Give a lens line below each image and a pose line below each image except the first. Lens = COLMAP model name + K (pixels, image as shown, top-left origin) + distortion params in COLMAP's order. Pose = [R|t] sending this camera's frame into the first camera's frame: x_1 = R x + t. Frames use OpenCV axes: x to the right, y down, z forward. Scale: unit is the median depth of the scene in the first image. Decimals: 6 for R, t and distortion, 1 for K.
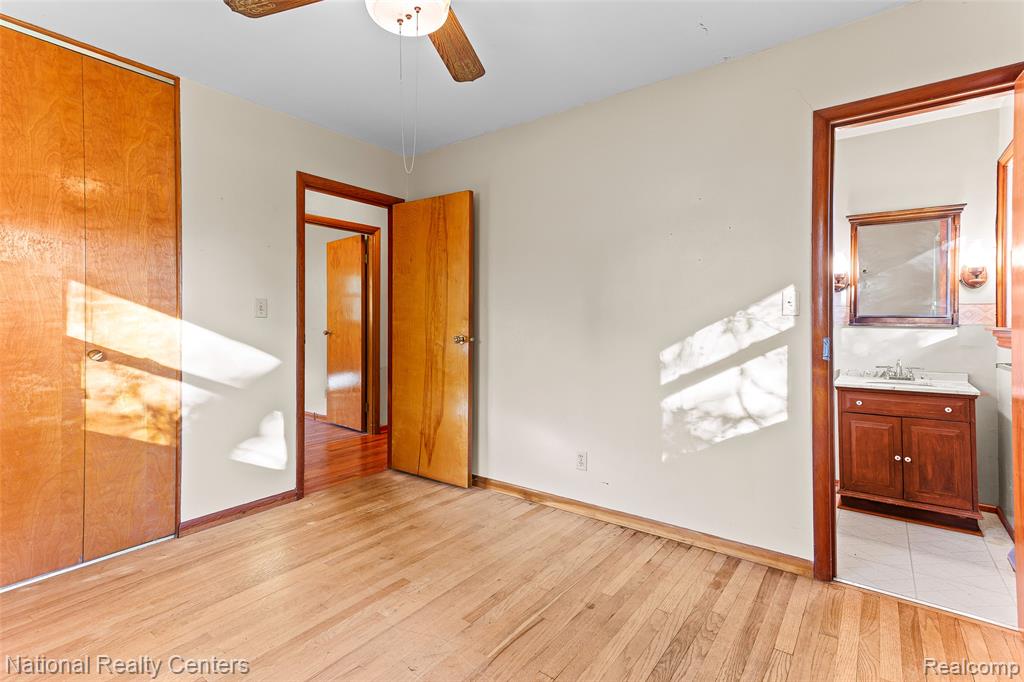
lens RADIAL K [[489.5, 0, 519.7], [0, 489.5, 322.4], [0, 0, 1]] dist [0.022347, 0.000455]
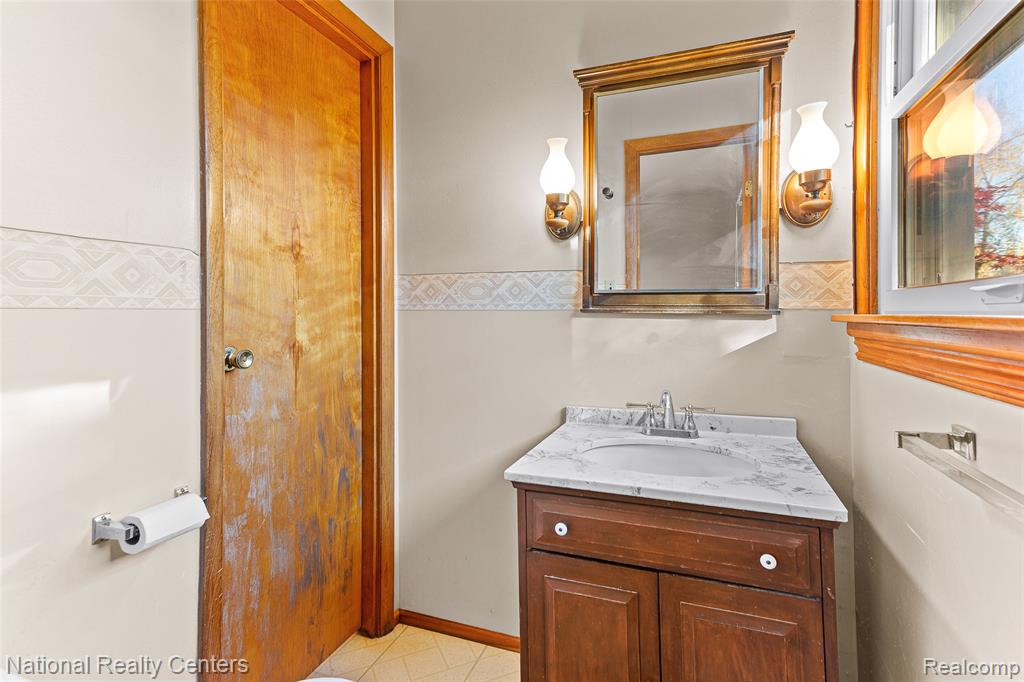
lens RADIAL K [[489.5, 0, 520.9], [0, 489.5, 312.9], [0, 0, 1]] dist [0.022347, 0.000455]
pose [[0.961232, -0.005600, 0.275684, 0.541961], [0.005647, 0.999984, 0.000621, 0.006393], [-0.275683, 0.000960, 0.961248, 0.644677]]
